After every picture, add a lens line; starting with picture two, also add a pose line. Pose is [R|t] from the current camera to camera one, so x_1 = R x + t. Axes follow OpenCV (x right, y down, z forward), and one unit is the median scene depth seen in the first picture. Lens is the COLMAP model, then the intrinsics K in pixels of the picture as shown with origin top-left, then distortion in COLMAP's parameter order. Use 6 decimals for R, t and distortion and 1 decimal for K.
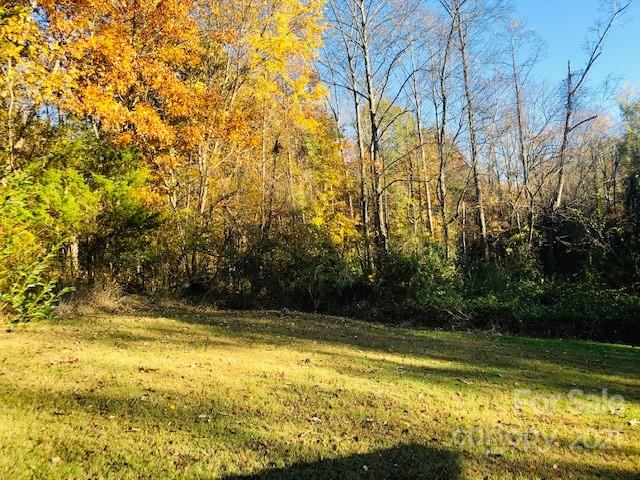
lens RADIAL K [[522.4, 0, 316.1], [0, 522.4, 239.0], [0, 0, 1]] dist [0.028879, -0.030452]
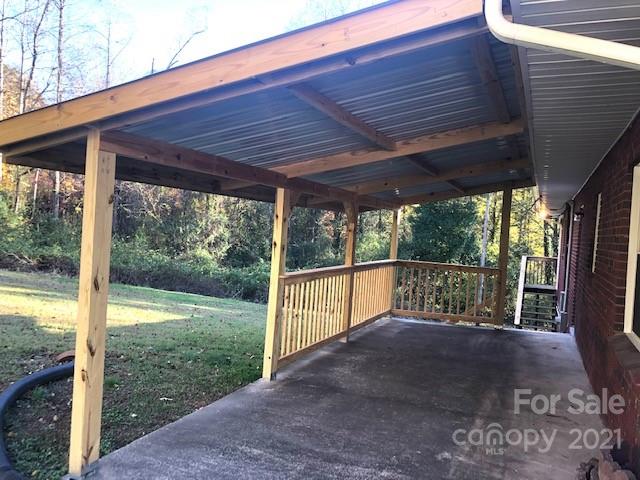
lens RADIAL K [[522.4, 0, 315.7], [0, 522.4, 238.2], [0, 0, 1]] dist [0.028879, -0.030452]
pose [[0.703908, 0.104725, 0.702529, -0.055492], [-0.157853, 0.987402, 0.010972, -0.009900], [-0.692529, -0.118620, 0.711571, -0.155854]]
